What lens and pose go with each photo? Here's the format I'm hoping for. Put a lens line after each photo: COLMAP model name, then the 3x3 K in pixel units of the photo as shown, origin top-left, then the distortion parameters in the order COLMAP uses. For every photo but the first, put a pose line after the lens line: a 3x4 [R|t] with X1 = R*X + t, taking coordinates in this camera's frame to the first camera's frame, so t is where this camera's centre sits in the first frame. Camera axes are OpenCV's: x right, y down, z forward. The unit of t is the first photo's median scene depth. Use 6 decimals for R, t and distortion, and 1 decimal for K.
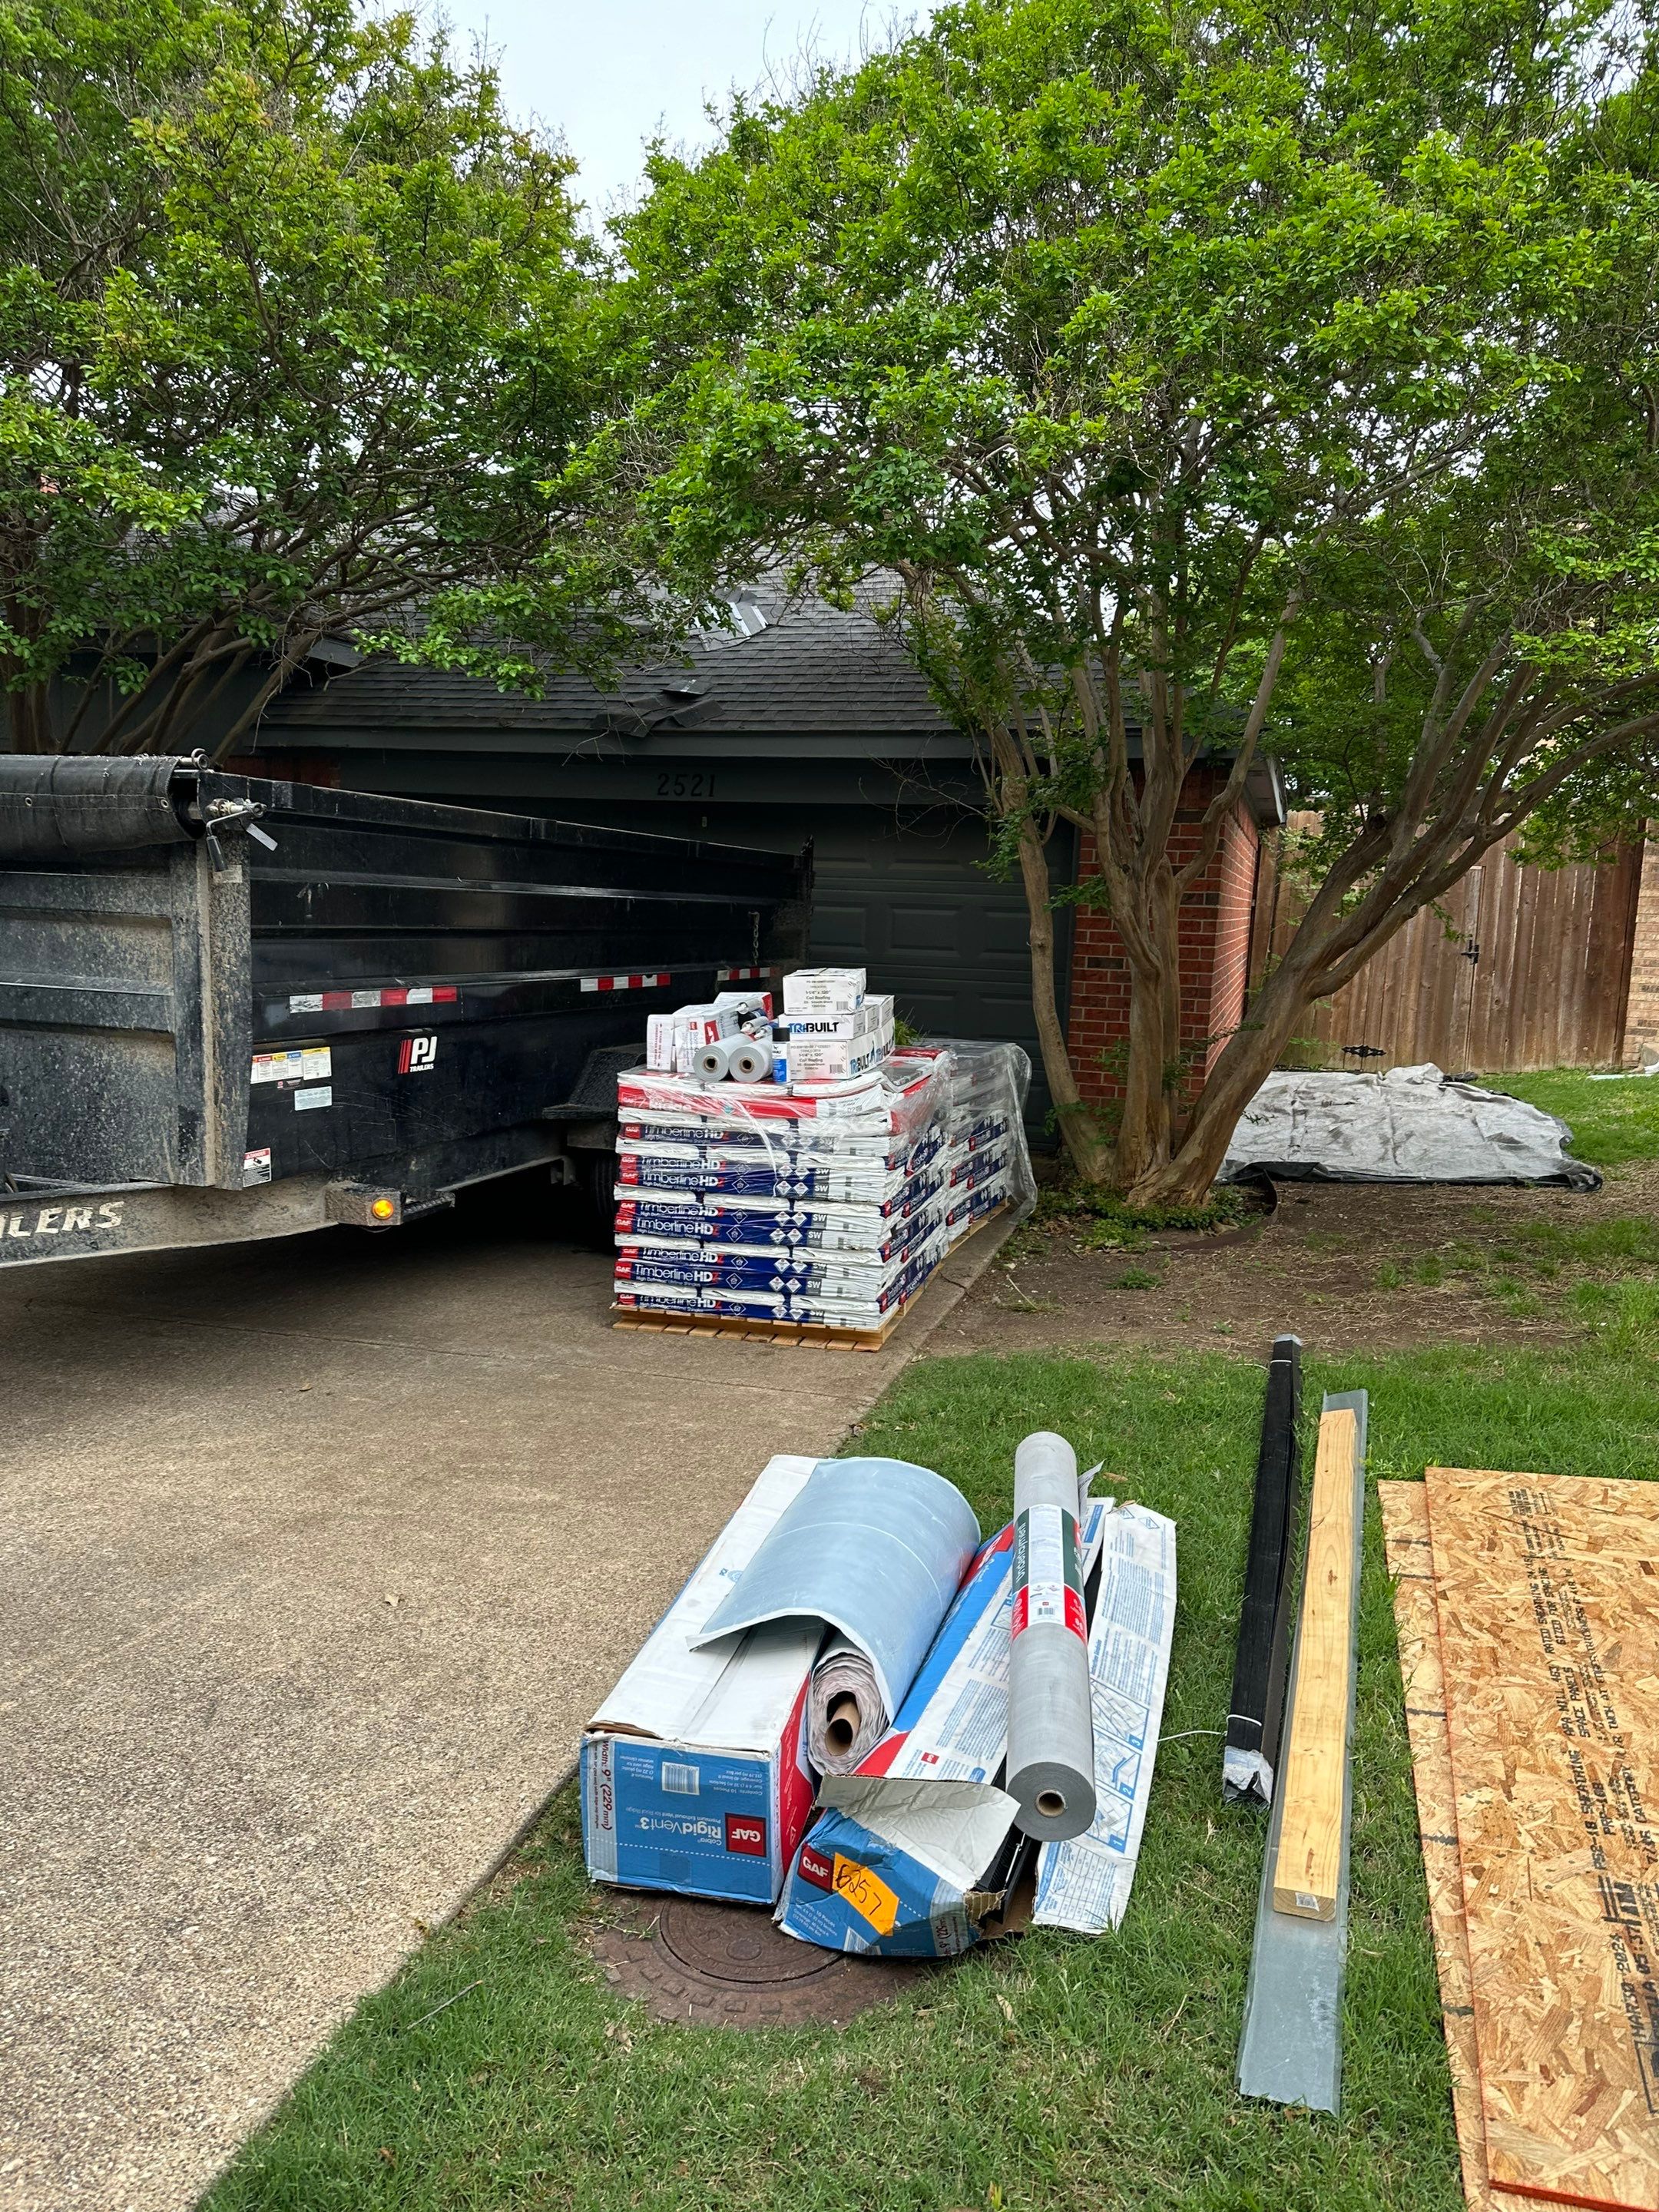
lens RADIAL K [[1541.6, 0, 855.9], [0, 1541.6, 1131.4], [0, 0, 1]] dist [0.156852, -0.285005]
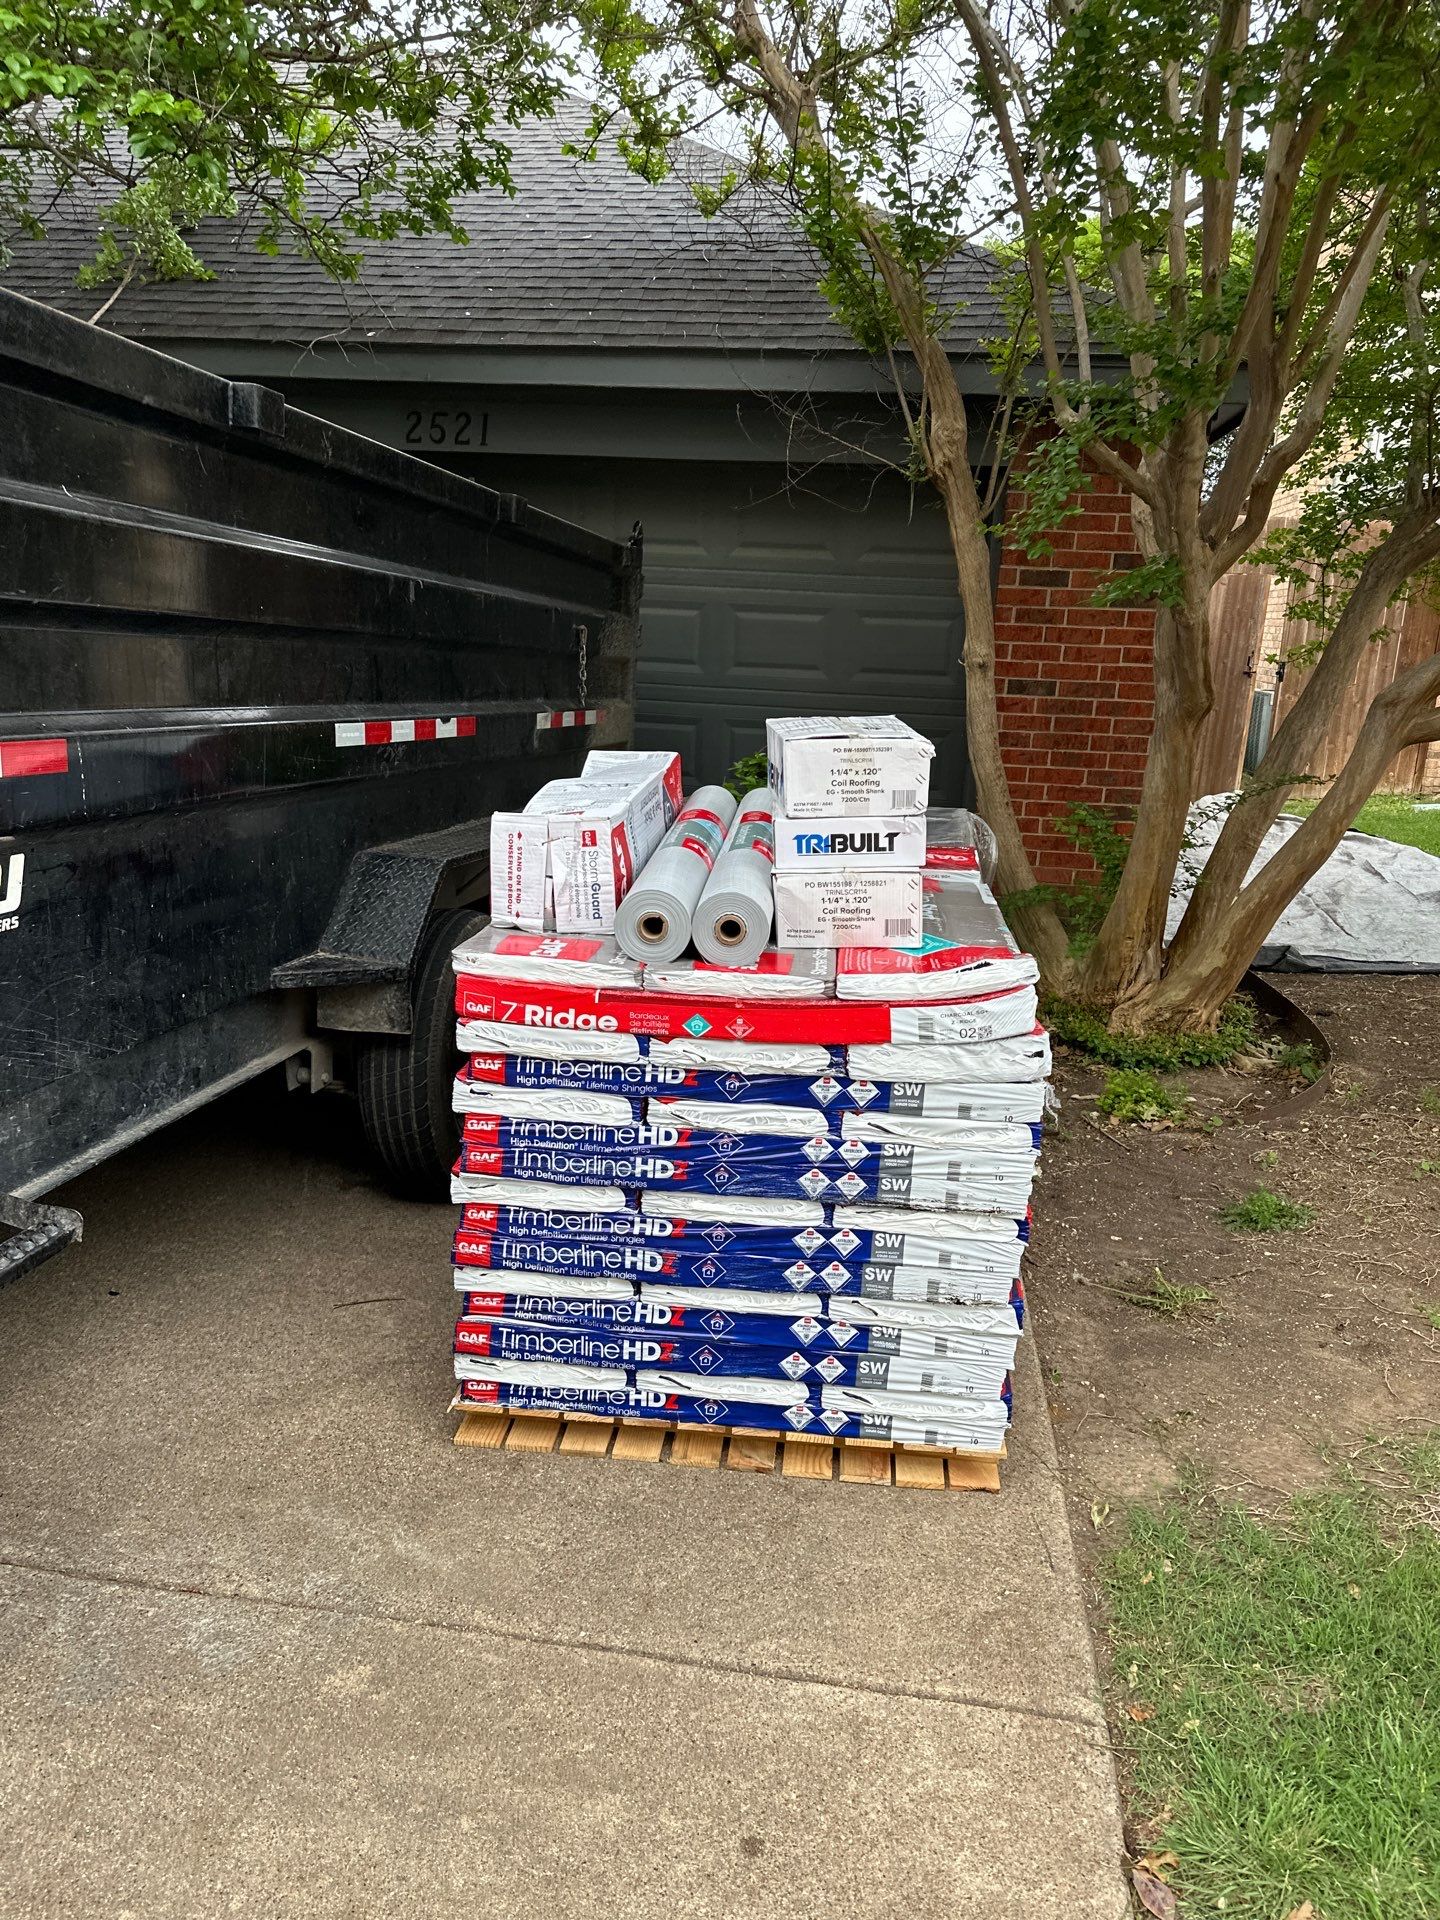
lens RADIAL K [[1338.1, 0, 742.9], [0, 1338.1, 982.0], [0, 0, 1]] dist [0.156852, -0.285005]
pose [[0.988977, -0.028728, 0.145255, -0.127094], [0.011428, 0.992881, 0.118561, -0.075819], [-0.147627, -0.115594, 0.982265, 0.584145]]
